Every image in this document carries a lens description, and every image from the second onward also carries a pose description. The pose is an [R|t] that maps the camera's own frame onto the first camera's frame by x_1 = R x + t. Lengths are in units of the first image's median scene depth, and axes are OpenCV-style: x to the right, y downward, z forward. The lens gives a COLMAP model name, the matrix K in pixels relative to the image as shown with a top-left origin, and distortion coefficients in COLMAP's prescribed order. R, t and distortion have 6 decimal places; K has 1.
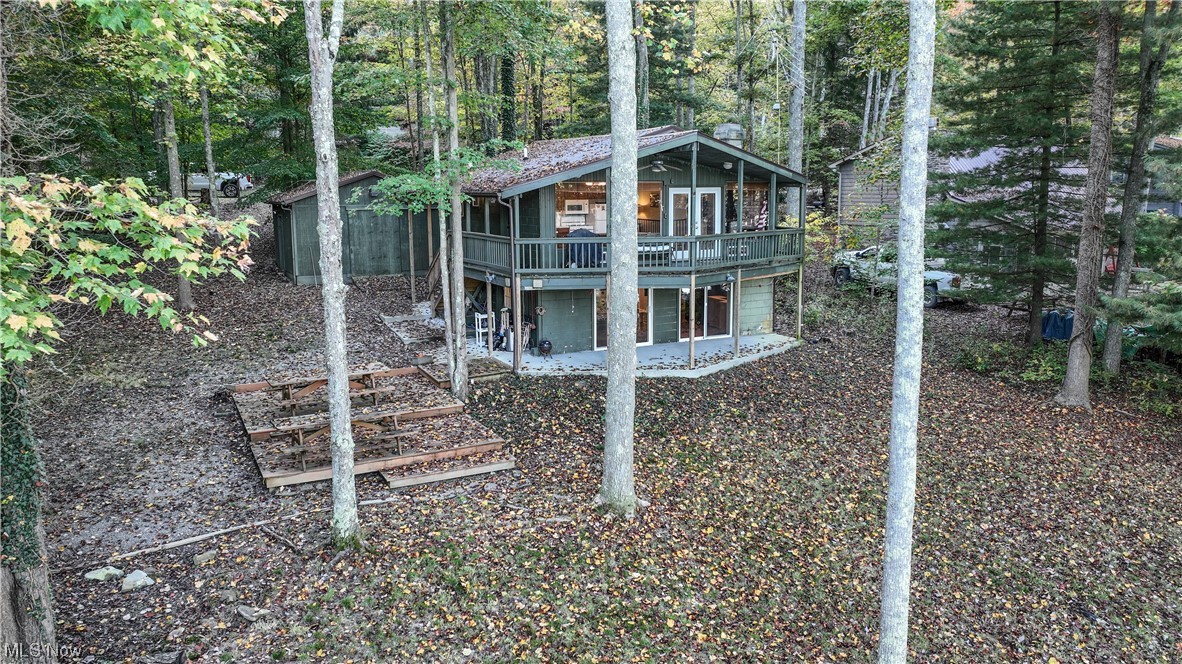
lens RADIAL K [[875.3, 0, 591.0], [0, 875.3, 332.0], [0, 0, 1]] dist [-0.002003, -0.002259]
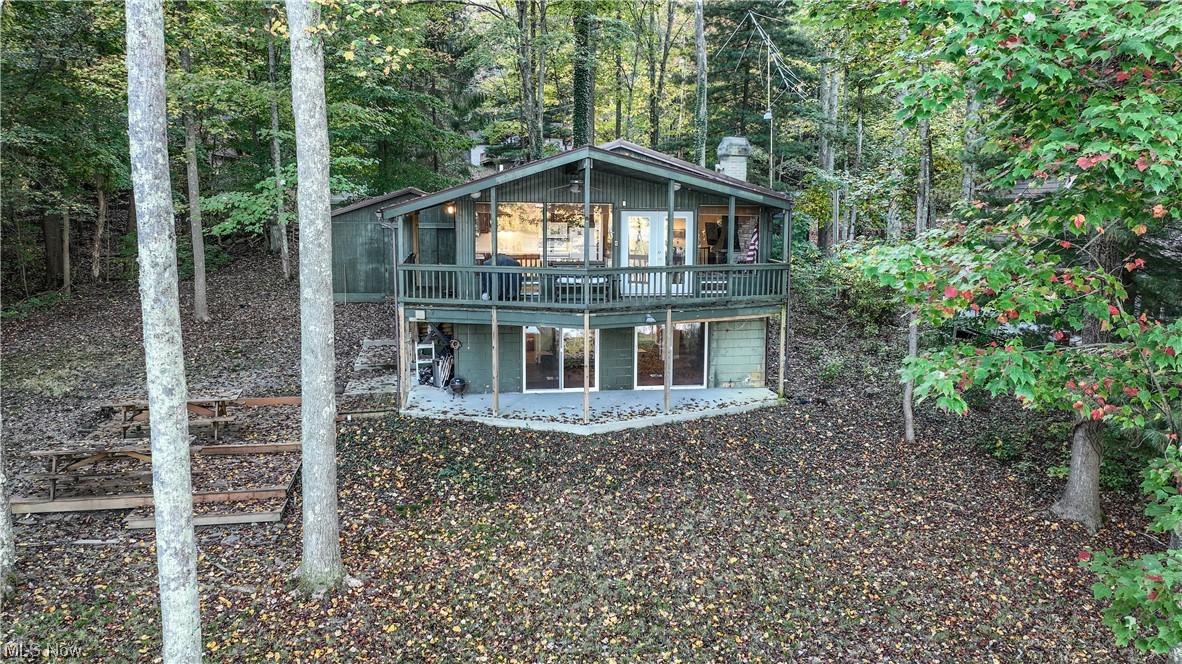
lens RADIAL K [[908.8, 0, 615.4], [0, 908.8, 331.4], [0, 0, 1]] dist [0.003894, -0.004266]
pose [[0.956347, 0.056616, -0.286698, 0.401955], [-0.064282, 0.997780, -0.017391, -0.035089], [0.285077, 0.035062, 0.957863, 0.166181]]
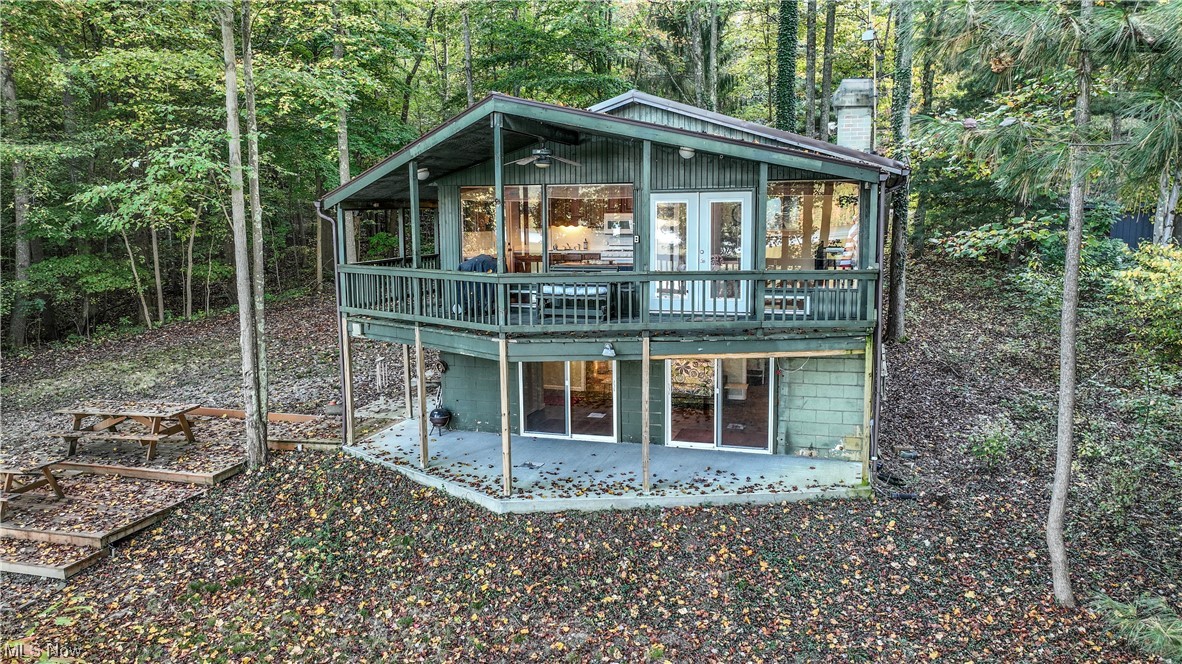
lens RADIAL K [[875.3, 0, 591.0], [0, 875.3, 332.0], [0, 0, 1]] dist [-0.002003, -0.002259]
pose [[0.708966, 0.098566, -0.698321, 0.575334], [-0.109057, 0.993597, 0.029524, -0.095186], [0.696759, 0.055226, 0.715176, 0.629245]]
